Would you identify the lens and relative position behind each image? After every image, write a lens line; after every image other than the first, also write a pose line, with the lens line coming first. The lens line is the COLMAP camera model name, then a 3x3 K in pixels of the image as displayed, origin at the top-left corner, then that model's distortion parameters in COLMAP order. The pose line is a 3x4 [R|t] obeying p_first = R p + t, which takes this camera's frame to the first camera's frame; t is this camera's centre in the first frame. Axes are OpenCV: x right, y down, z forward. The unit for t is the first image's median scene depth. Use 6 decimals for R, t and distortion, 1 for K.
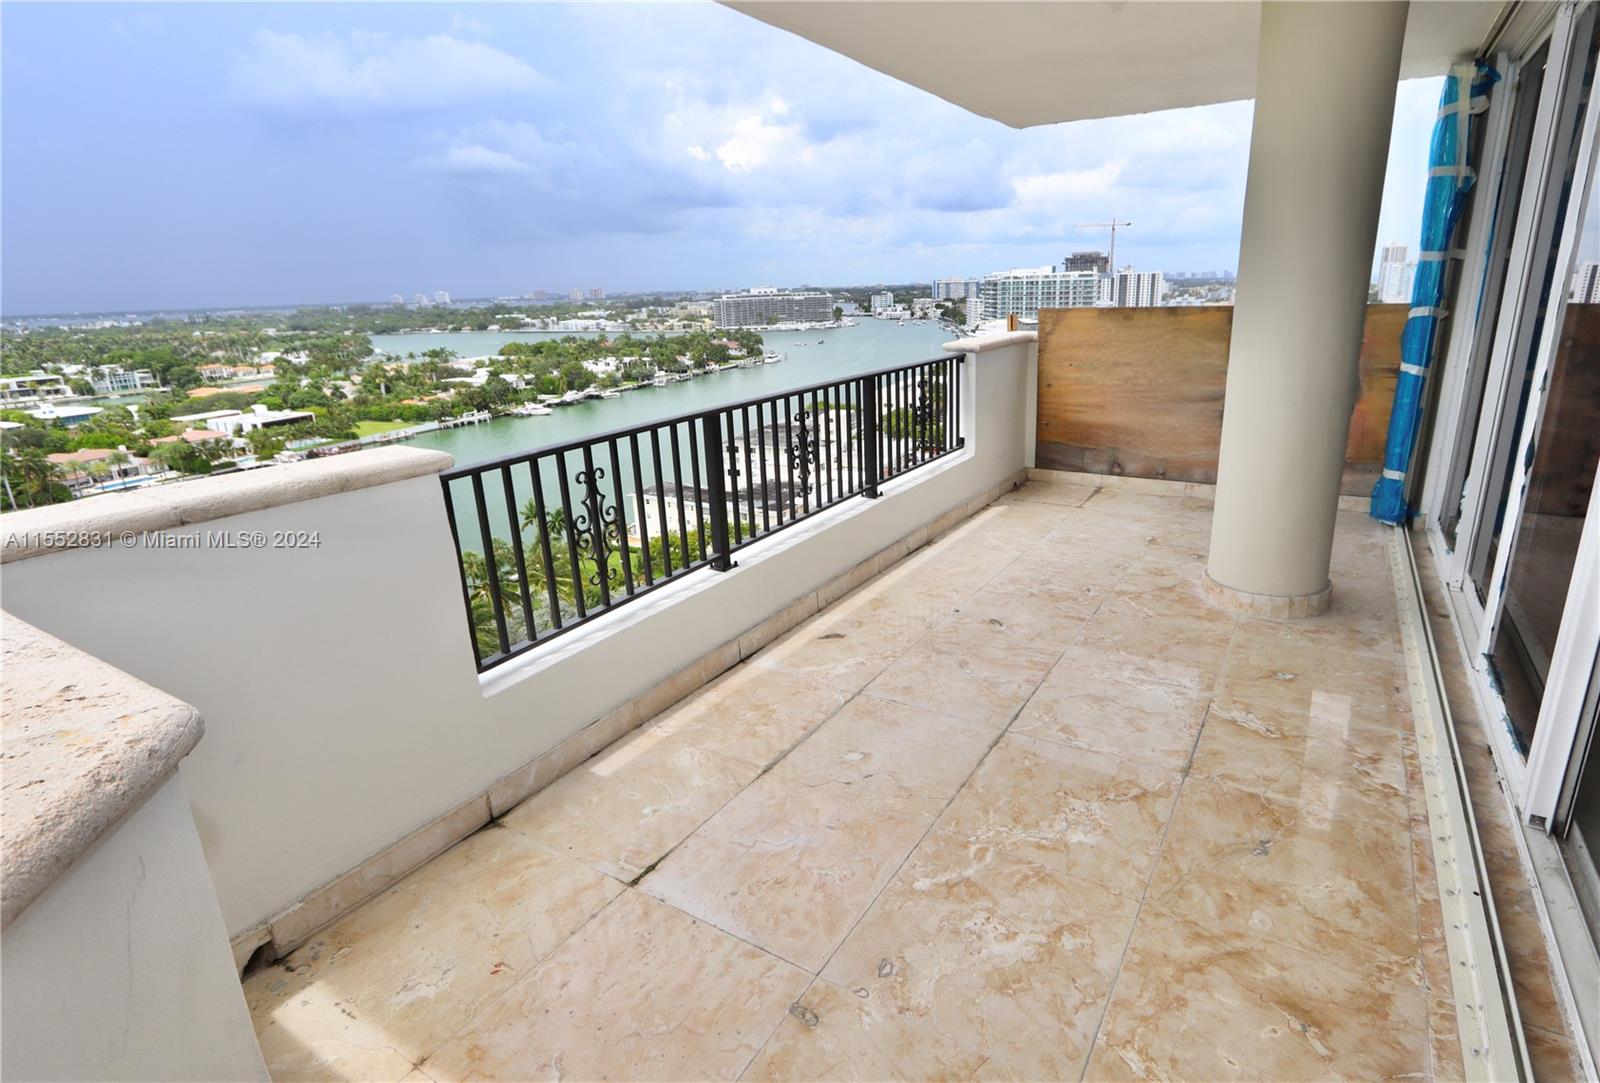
lens RADIAL K [[819.1, 0, 859.6], [0, 819.1, 523.5], [0, 0, 1]] dist [-0.016027, 0.001224]
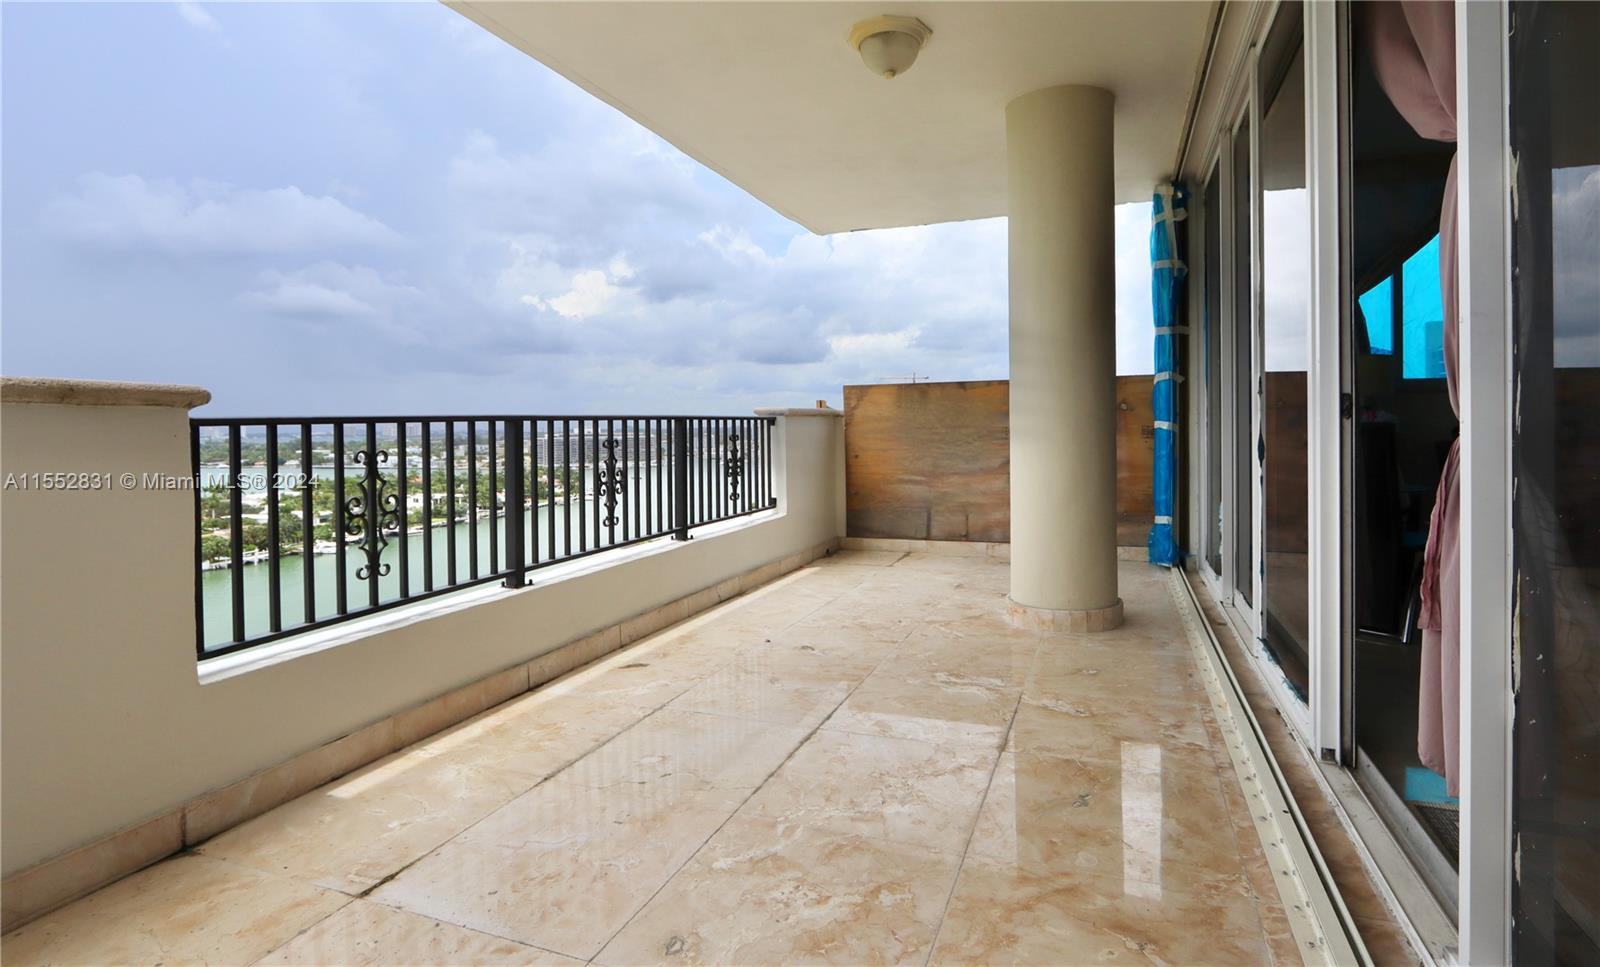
lens RADIAL K [[801.5, 0, 831.0], [0, 801.5, 425.3], [0, 0, 1]] dist [-0.017017, 0.001263]
pose [[0.983175, 0.016982, 0.181877, 0.015742], [0.035754, 0.958520, -0.282775, 0.134526], [-0.179134, 0.284520, 0.941785, 0.026096]]
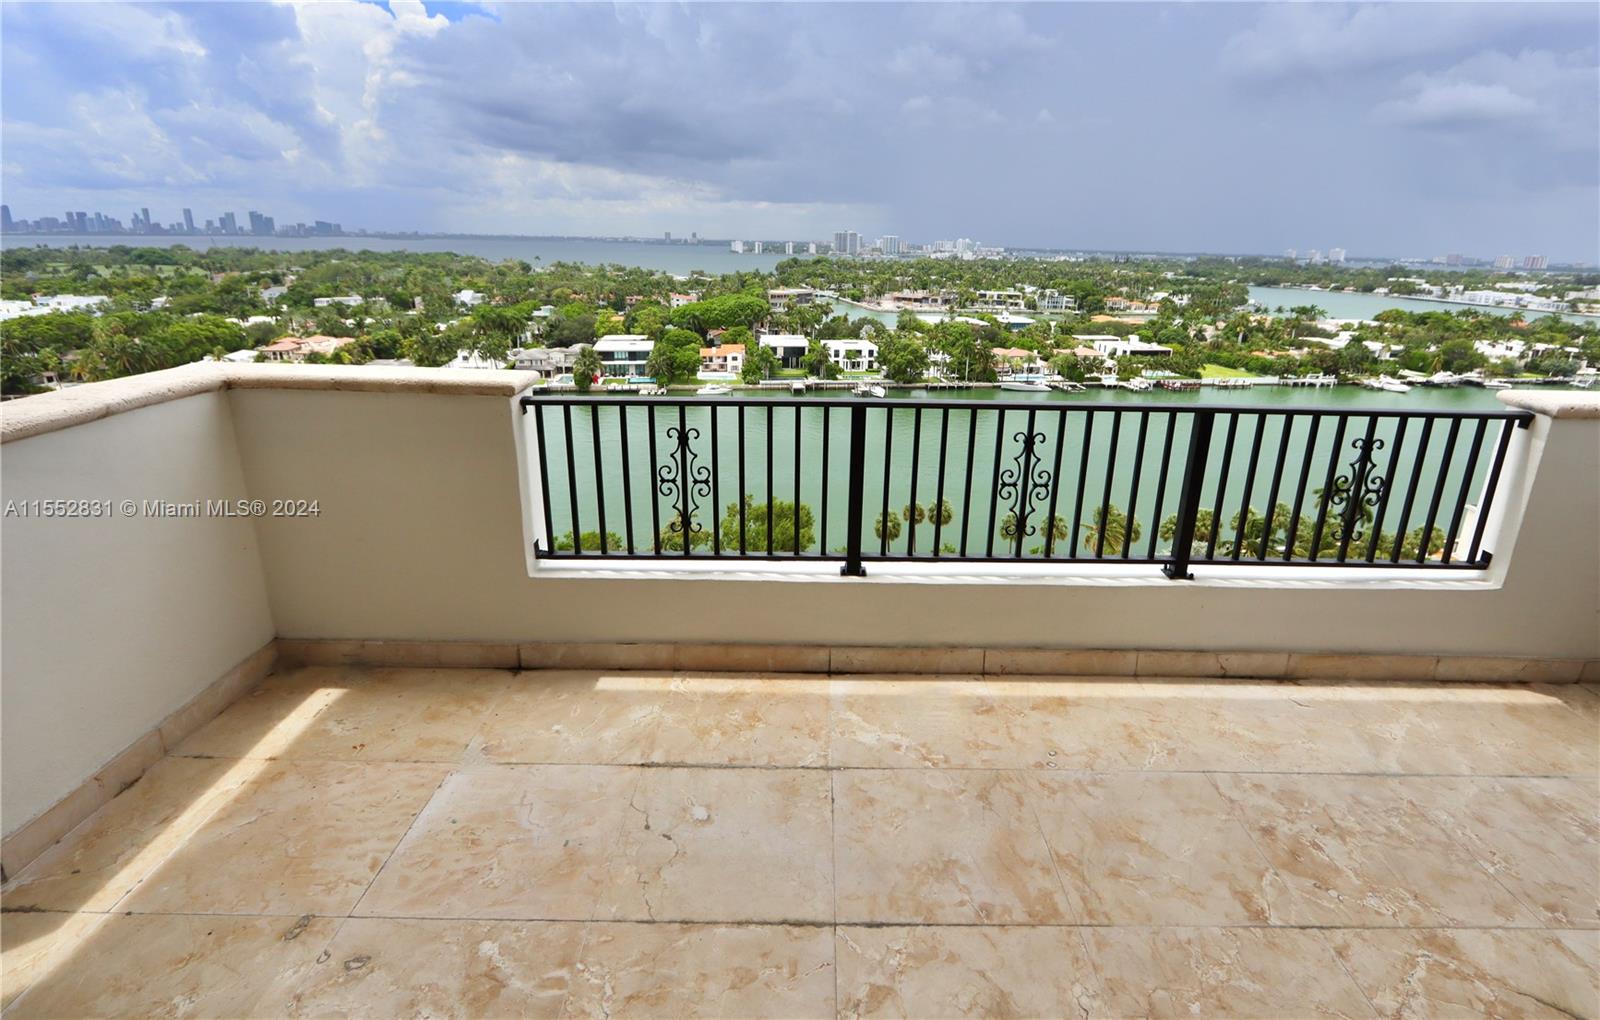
lens RADIAL K [[783.6, 0, 815.0], [0, 783.6, 484.5], [0, 0, 1]] dist [-0.018102, 0.002731]
pose [[0.504523, 0.293919, -0.811830, 0.450854], [-0.276869, 0.945693, 0.170319, -0.159658], [0.817802, 0.138841, 0.558501, 0.420636]]
